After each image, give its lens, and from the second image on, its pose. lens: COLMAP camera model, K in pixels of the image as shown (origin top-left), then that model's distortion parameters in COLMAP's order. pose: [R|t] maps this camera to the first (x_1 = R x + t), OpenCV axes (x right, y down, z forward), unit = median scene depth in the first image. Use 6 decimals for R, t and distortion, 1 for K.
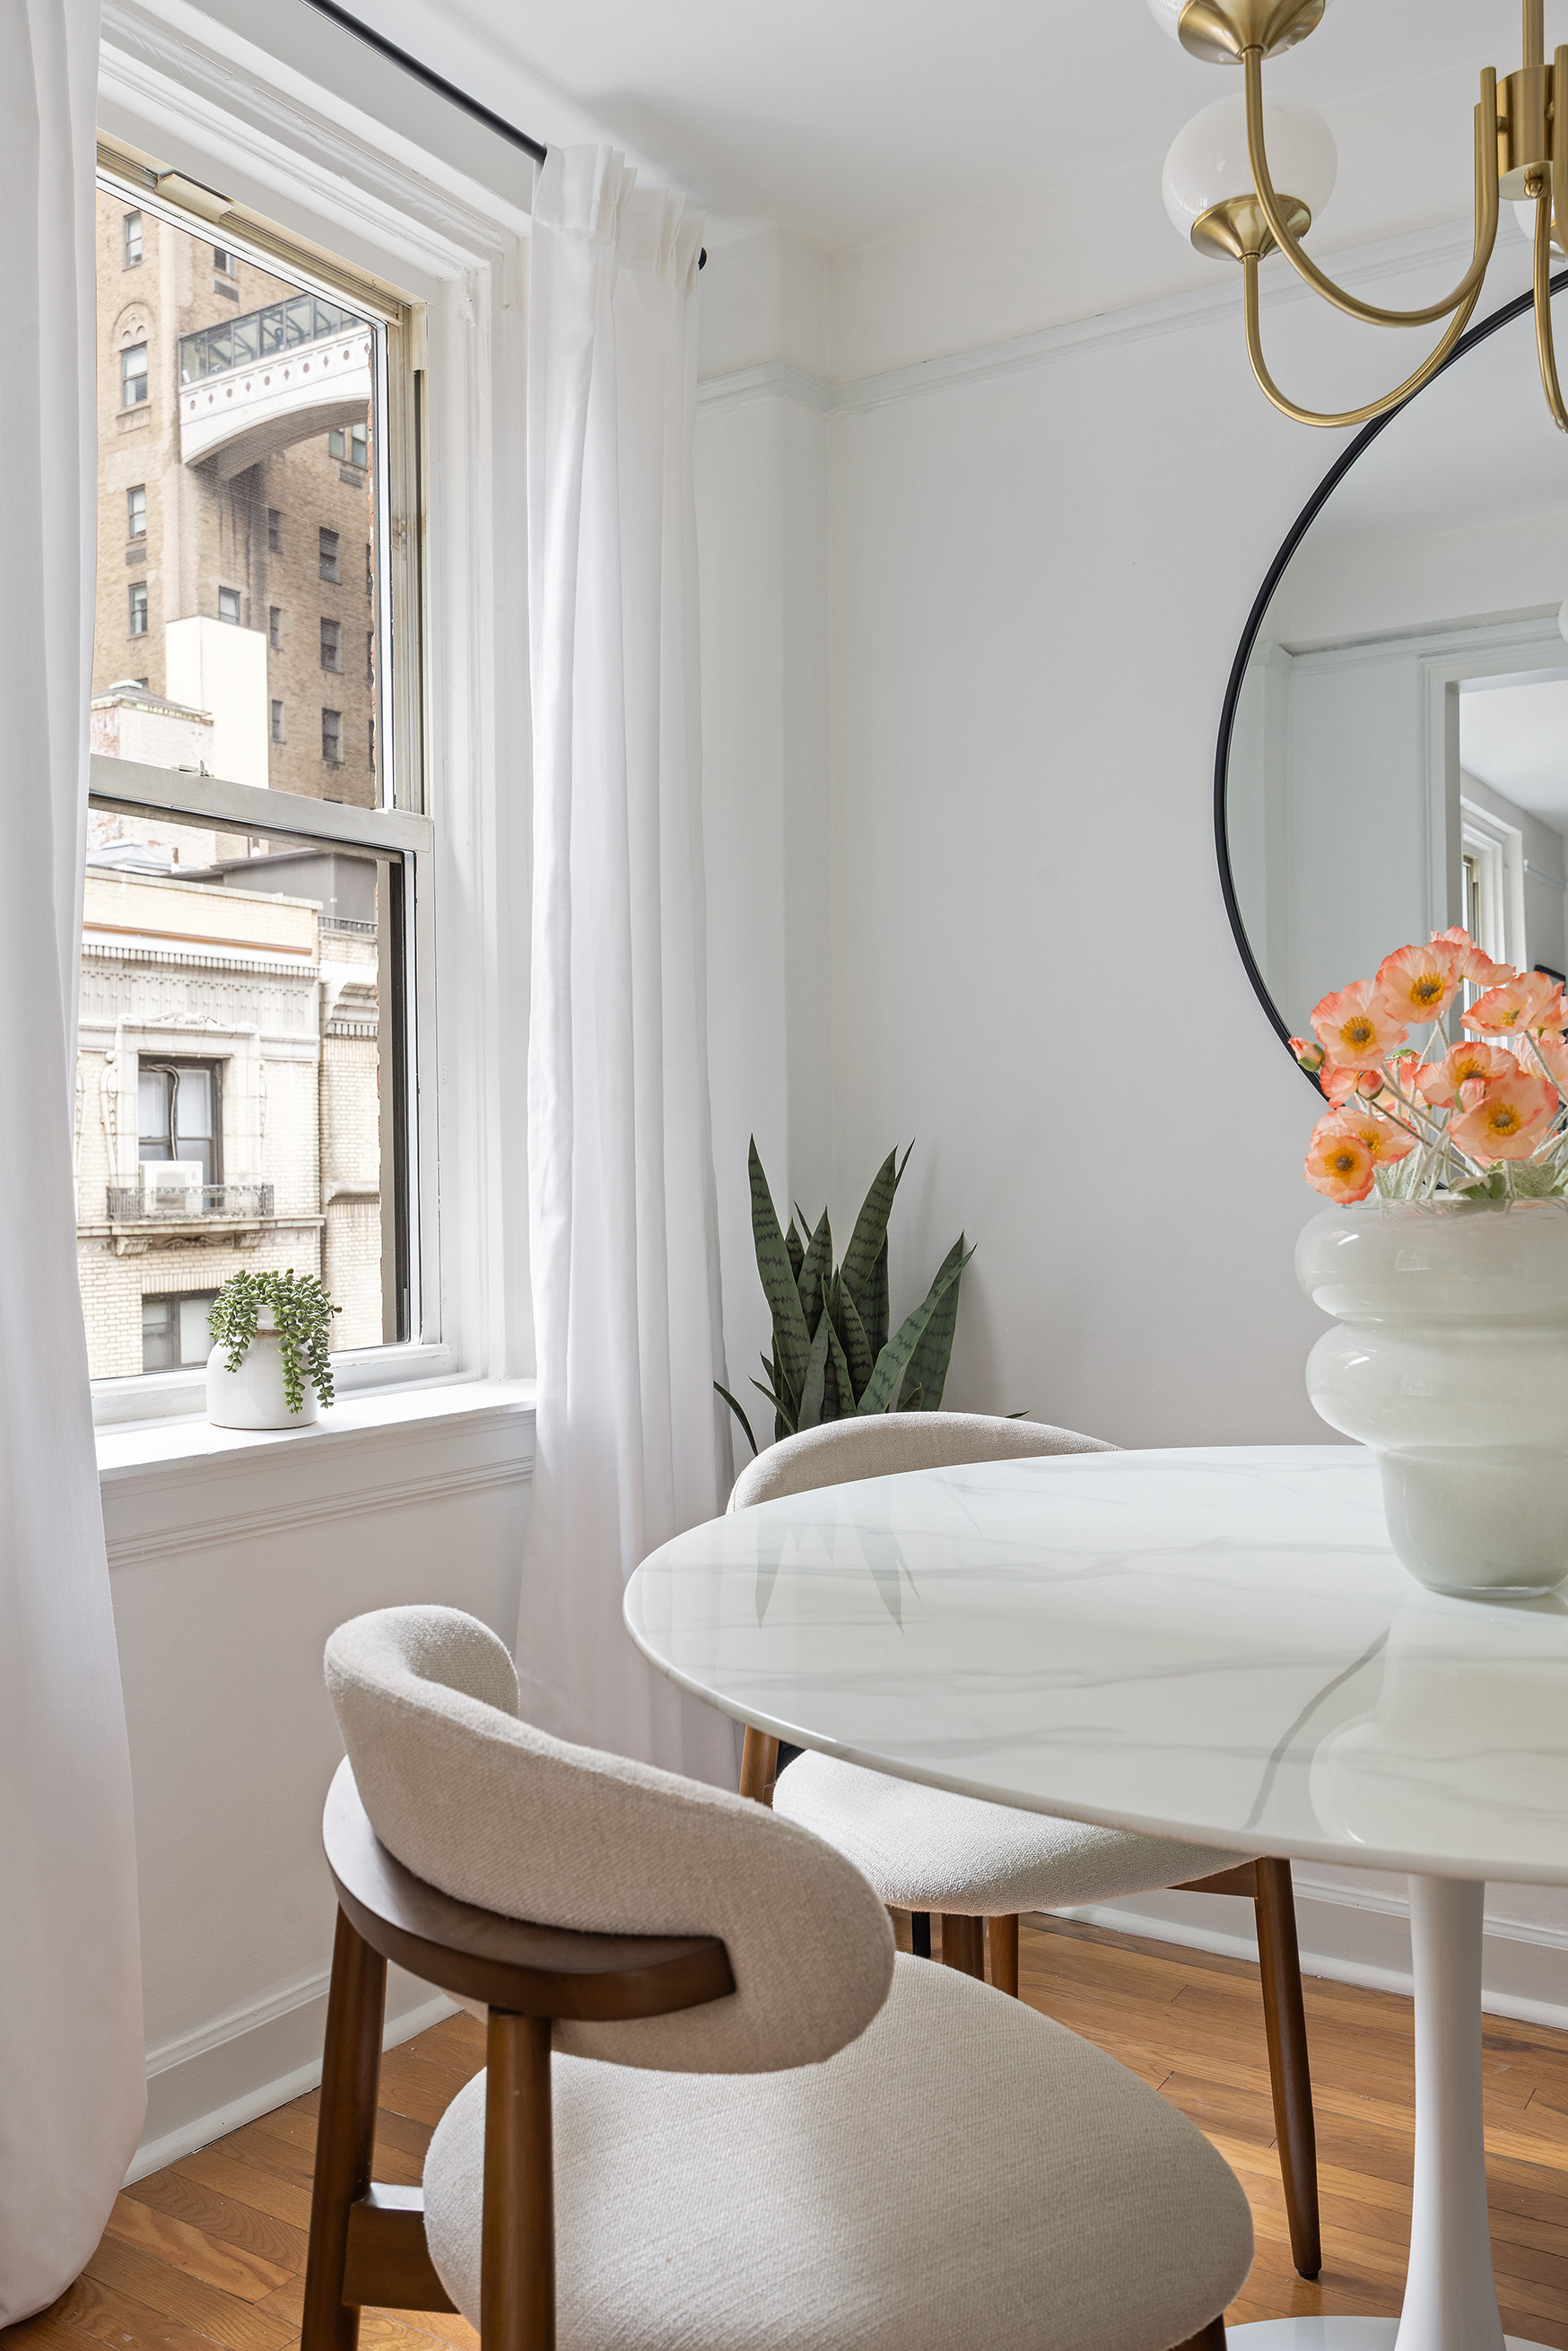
lens RADIAL K [[1949.5, 0, 782.7], [0, 1949.5, 1190.1], [0, 0, 1]] dist [0.006461, 0.003521]
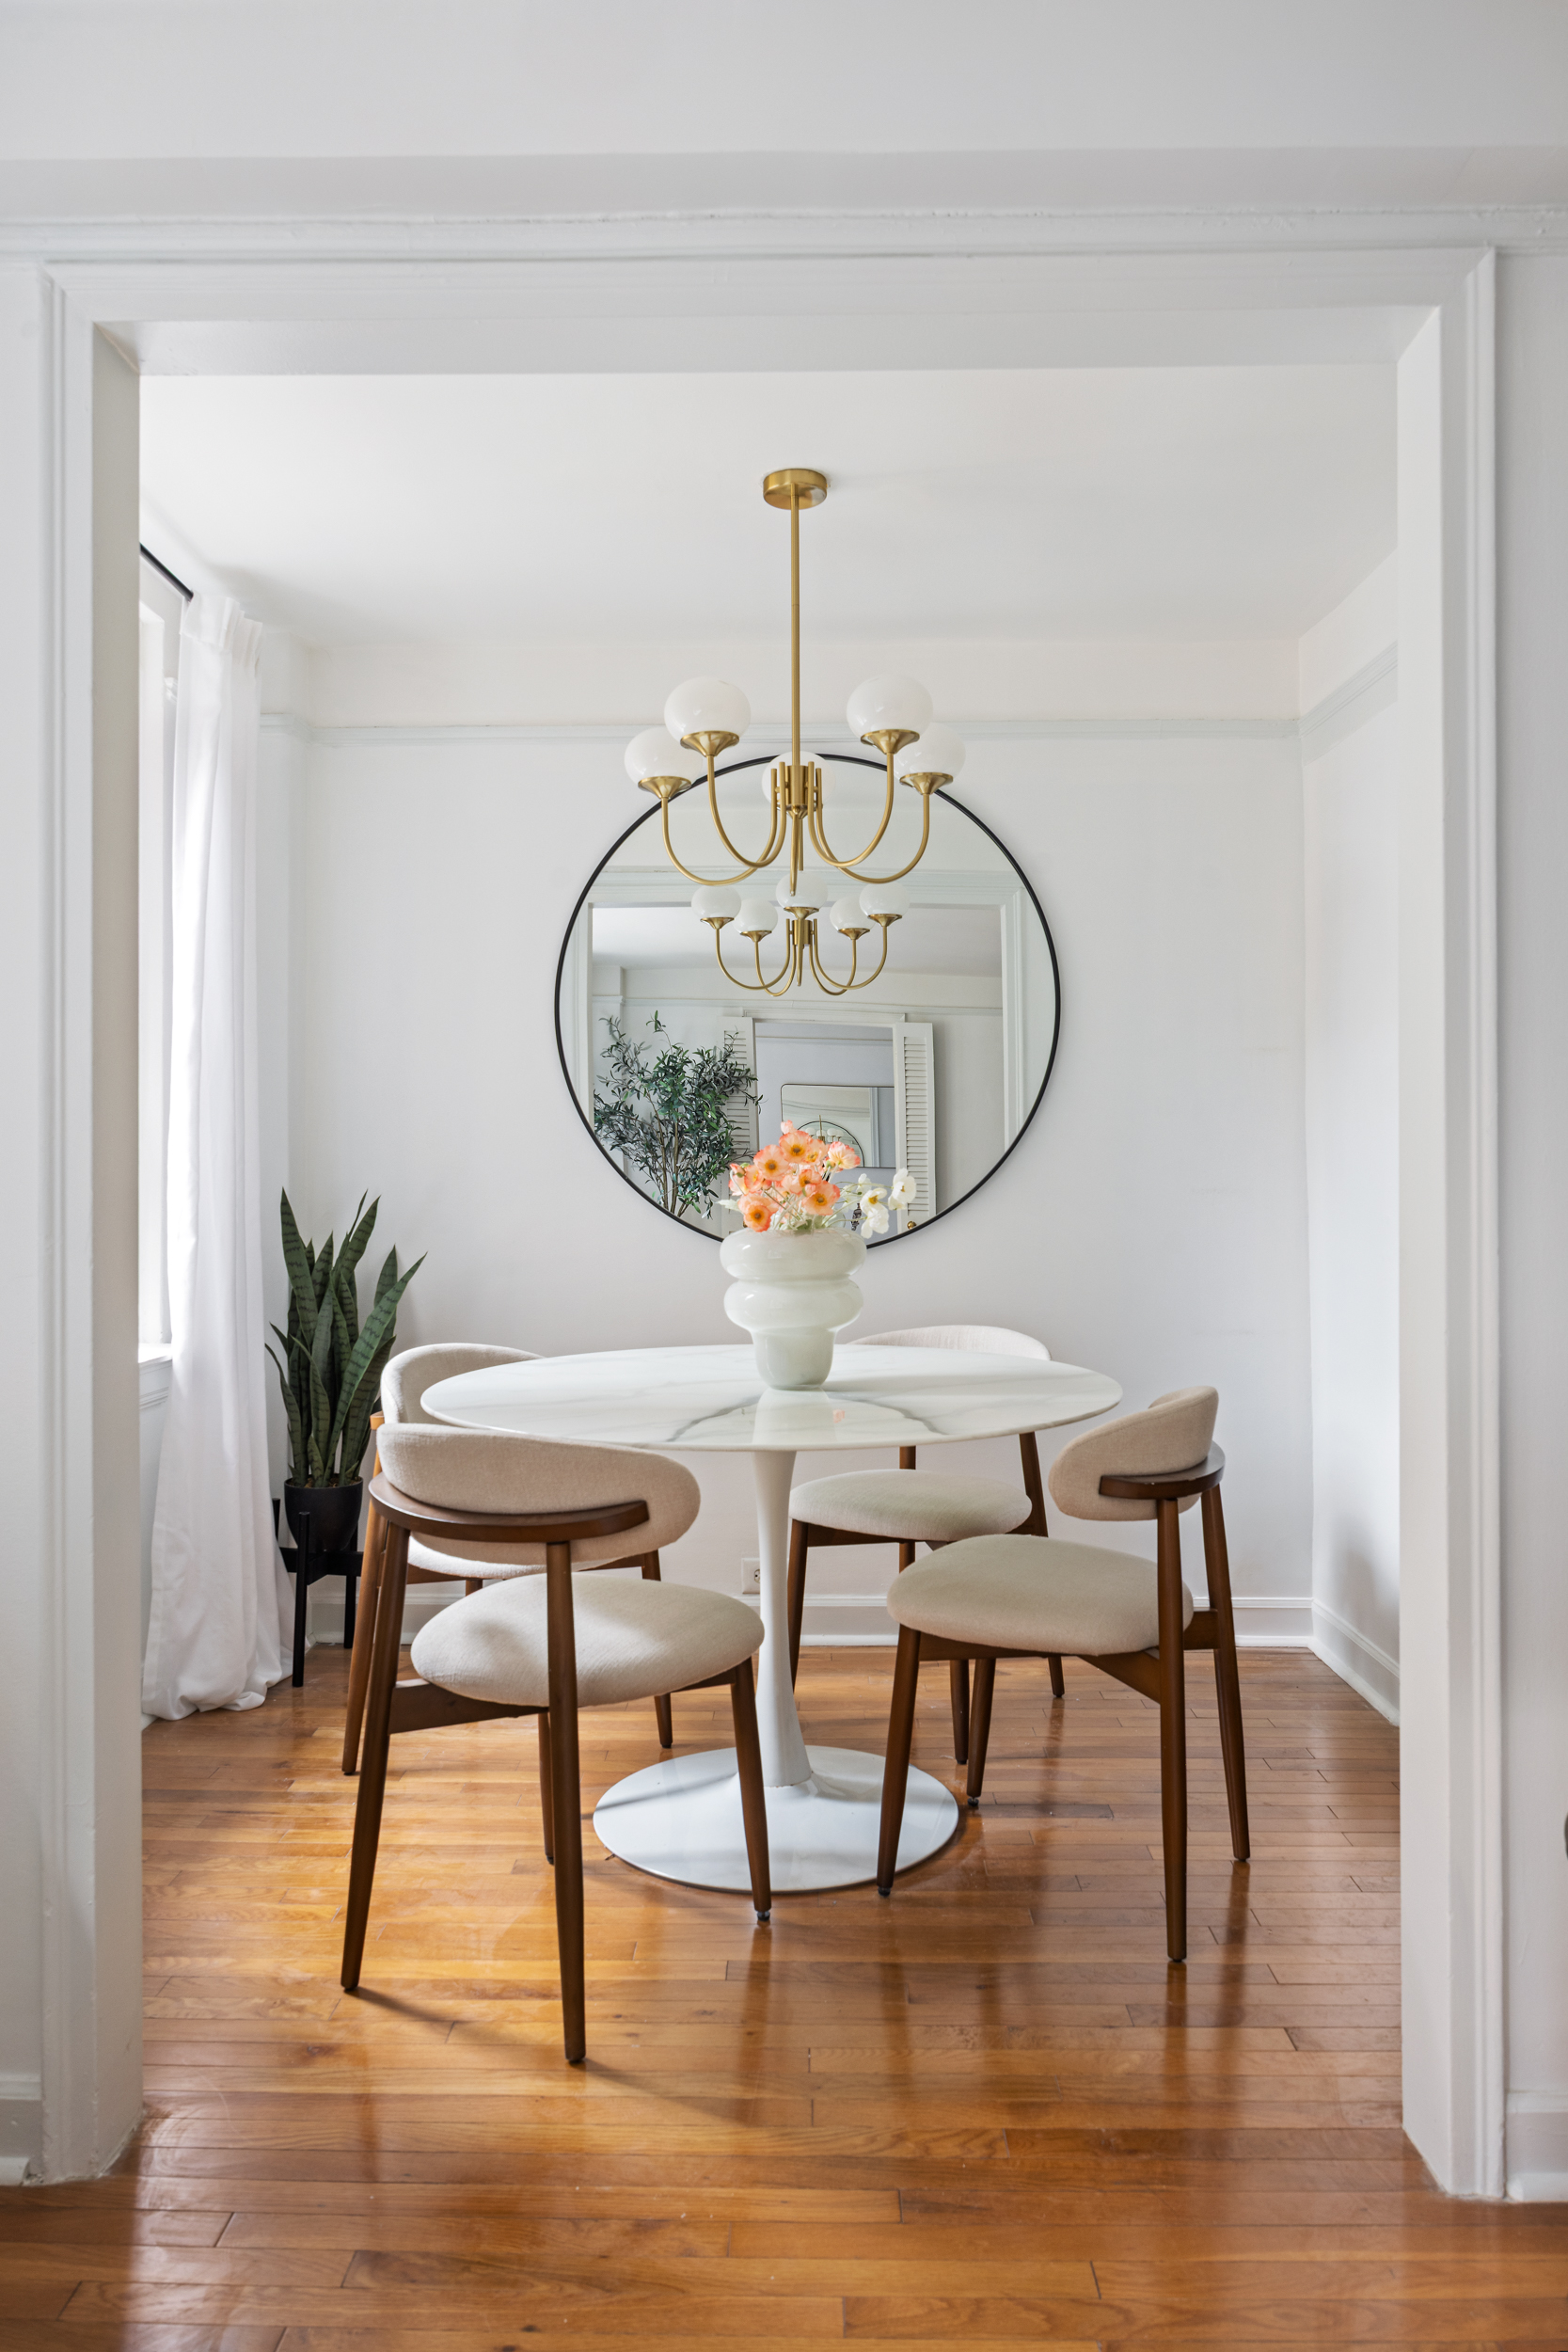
lens RADIAL K [[1626.6, 0, 784.0], [0, 1626.6, 1176.0], [0, 0, 1]] dist [-0.000127, -0.000057]
pose [[0.845708, 0.003774, 0.533632, -0.475482], [0.003866, 0.999905, -0.013199, -0.022318], [-0.533631, 0.013225, 0.845614, -0.466579]]
